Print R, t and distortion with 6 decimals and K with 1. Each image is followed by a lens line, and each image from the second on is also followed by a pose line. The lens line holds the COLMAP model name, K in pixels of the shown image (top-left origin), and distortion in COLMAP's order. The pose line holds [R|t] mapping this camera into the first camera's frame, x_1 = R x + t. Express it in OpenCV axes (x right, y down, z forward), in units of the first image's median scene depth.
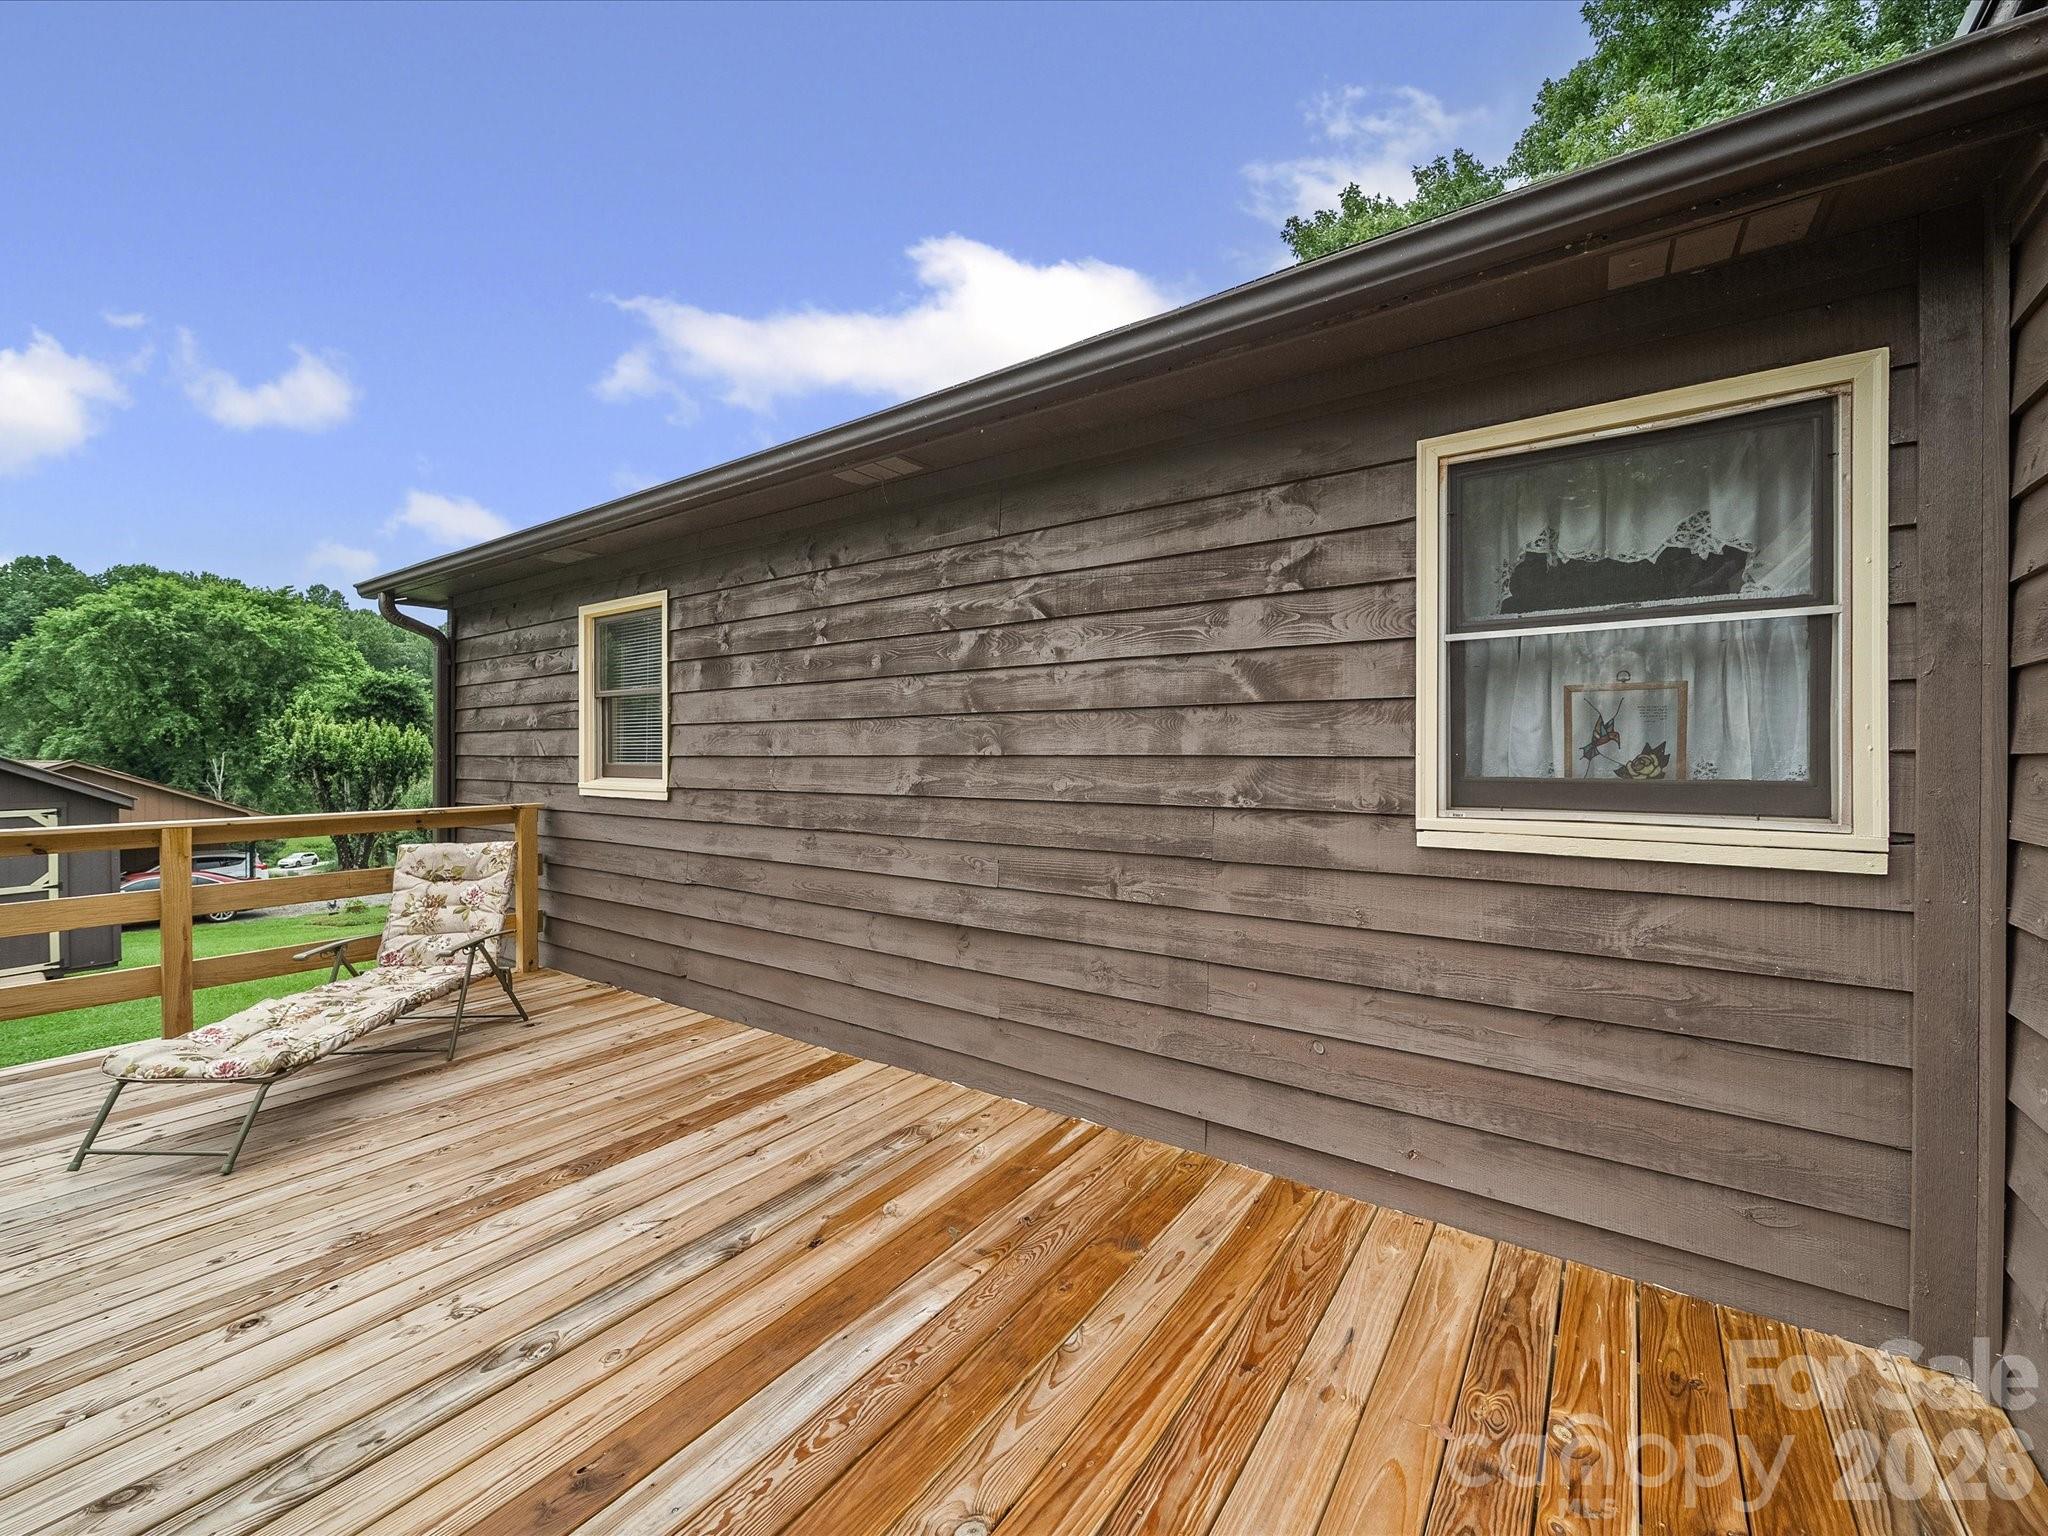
lens RADIAL K [[814.5, 0, 1028.8], [0, 814.5, 758.7], [0, 0, 1]] dist [0.001546, -0.004298]
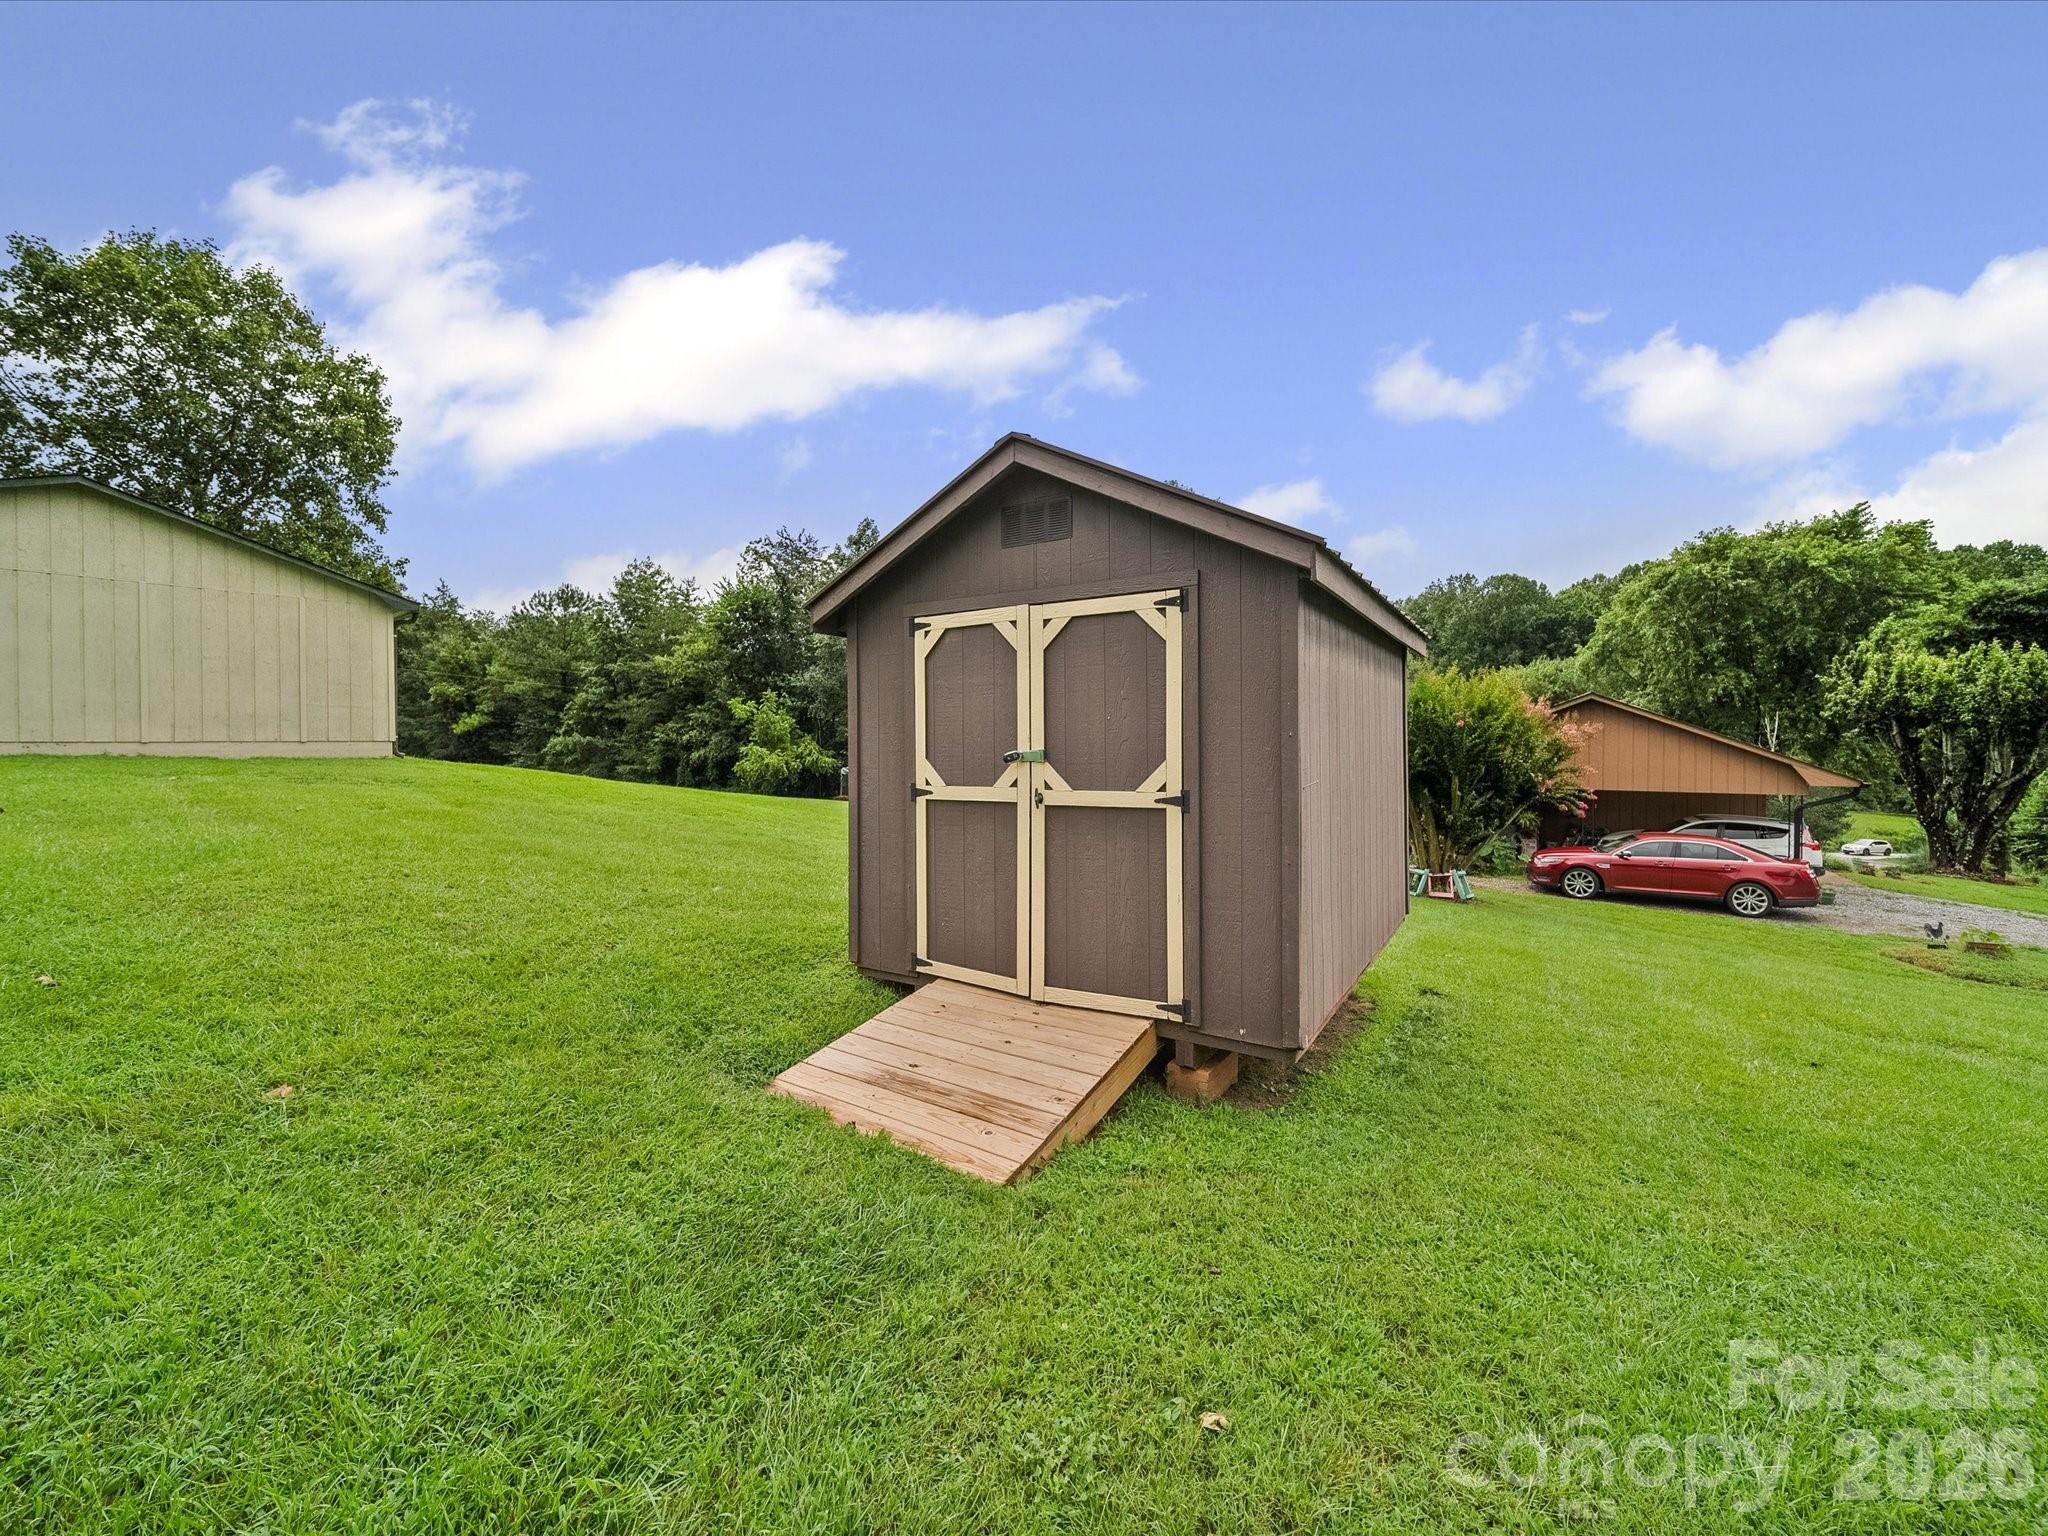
lens RADIAL K [[814.5, 0, 1028.8], [0, 814.5, 758.7], [0, 0, 1]] dist [0.001546, -0.004298]
pose [[0.037249, 0.025036, -0.998992, -2.232439], [-0.003148, 0.999684, 0.024936, 0.346177], [0.999301, 0.002216, 0.037316, 2.456178]]
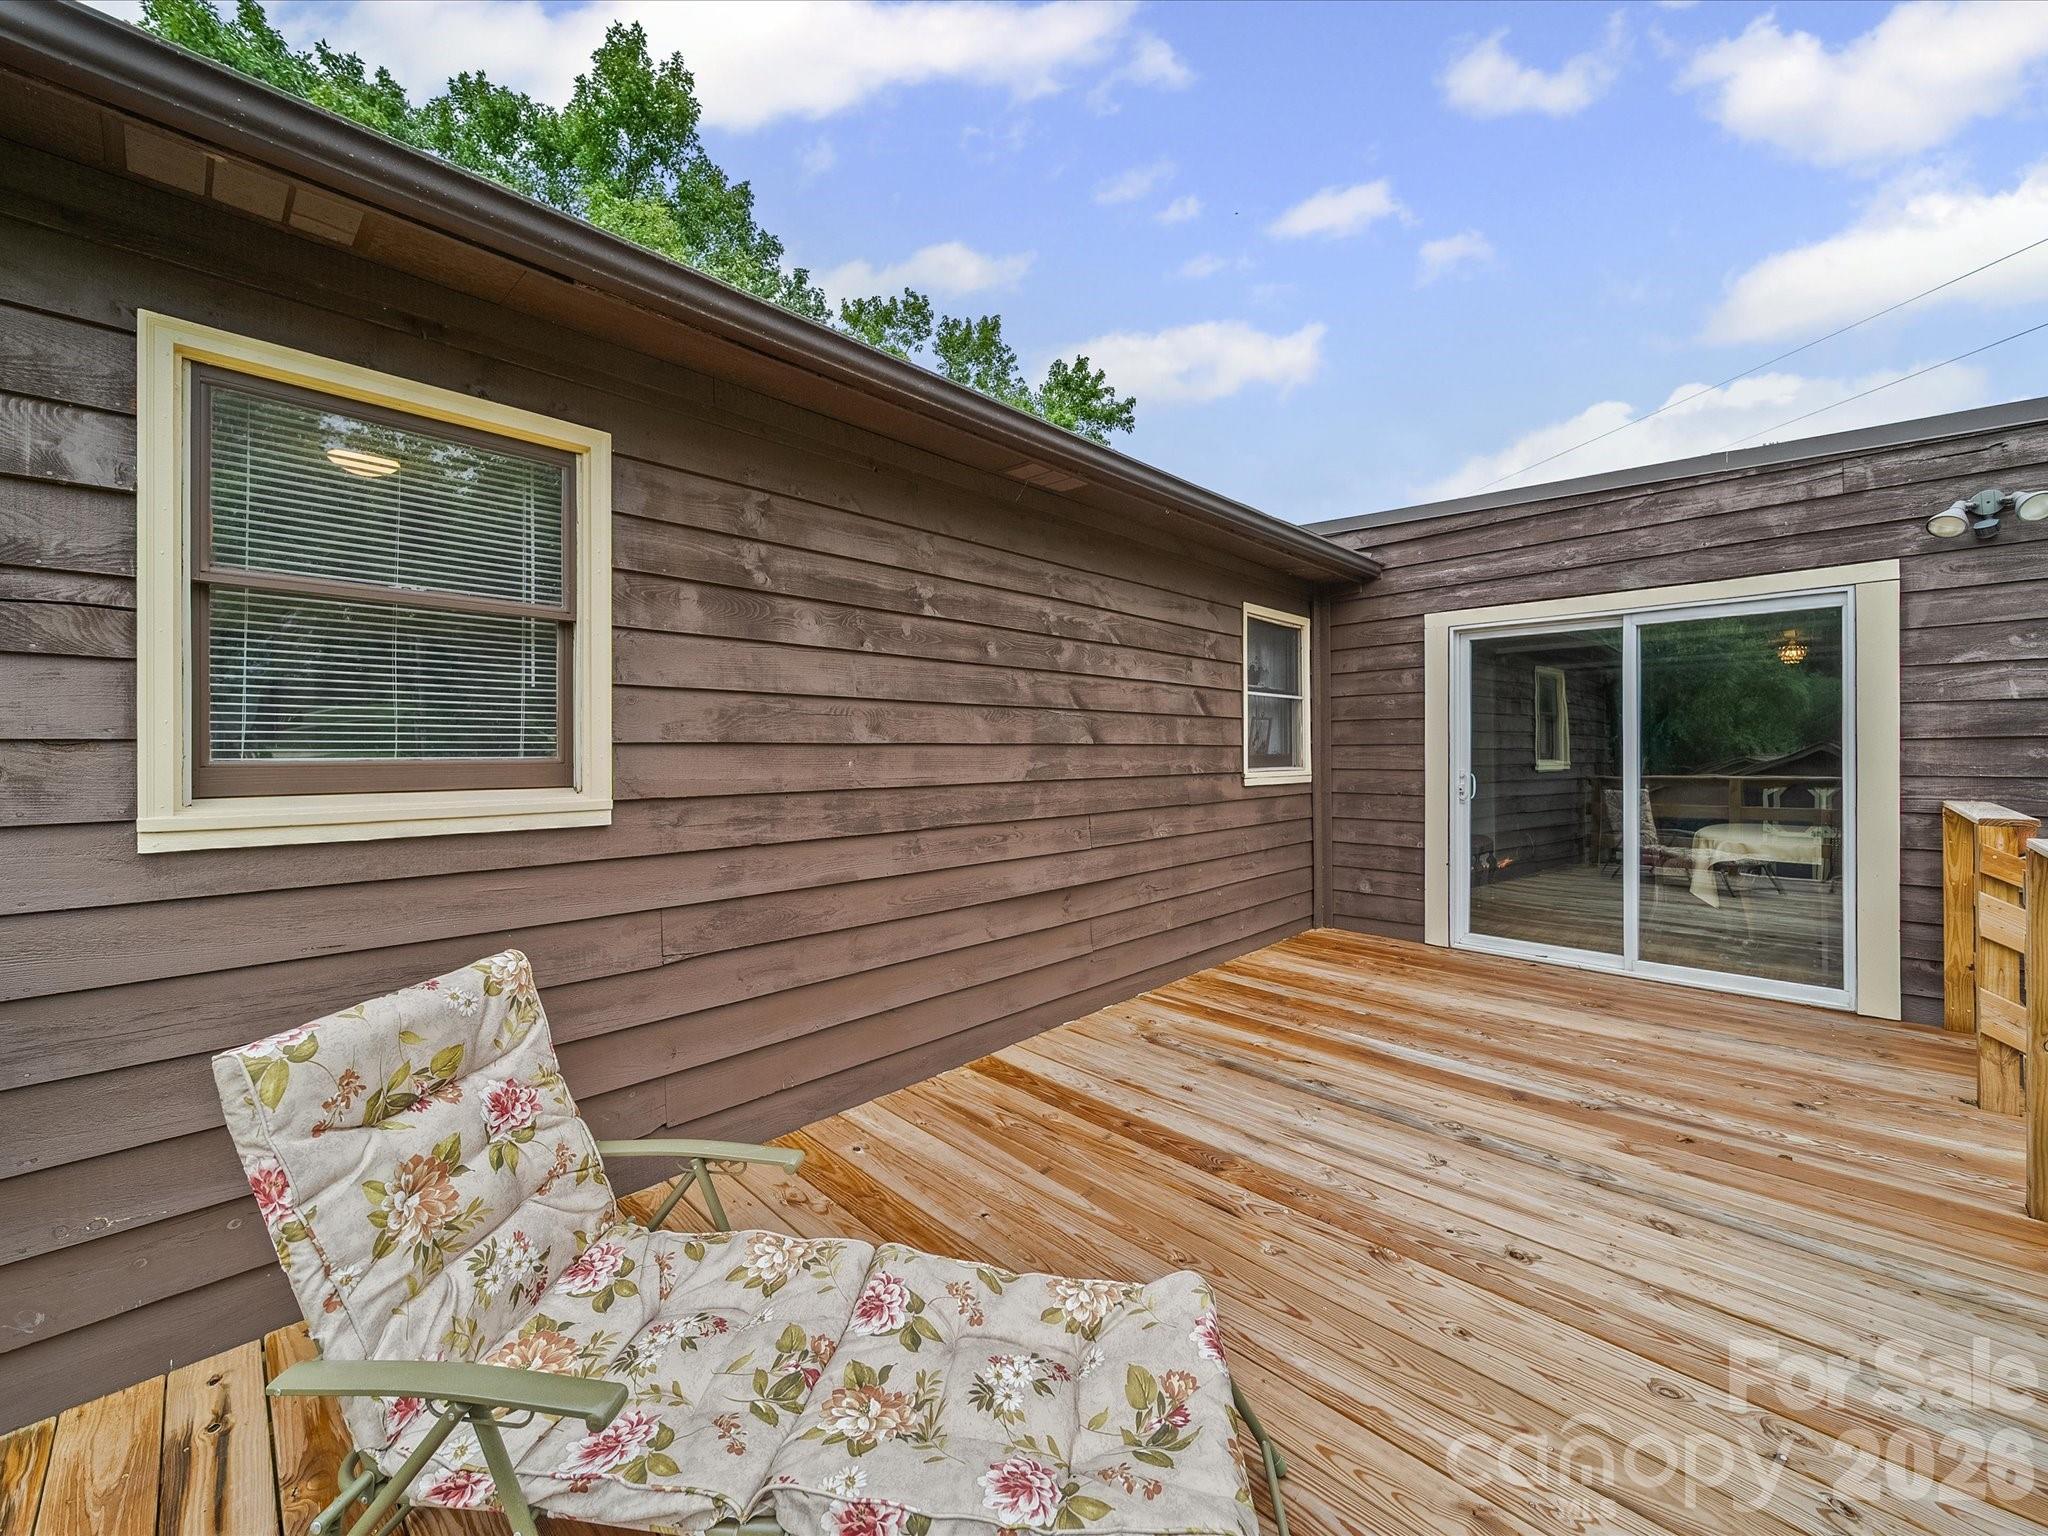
lens RADIAL K [[814.5, 0, 1028.8], [0, 814.5, 758.7], [0, 0, 1]] dist [0.001546, -0.004298]
pose [[0.156302, -0.007432, 0.987681, -1.117321], [0.009935, 0.999933, 0.005952, 0.008512], [-0.987659, 0.008883, 0.156365, 0.770798]]
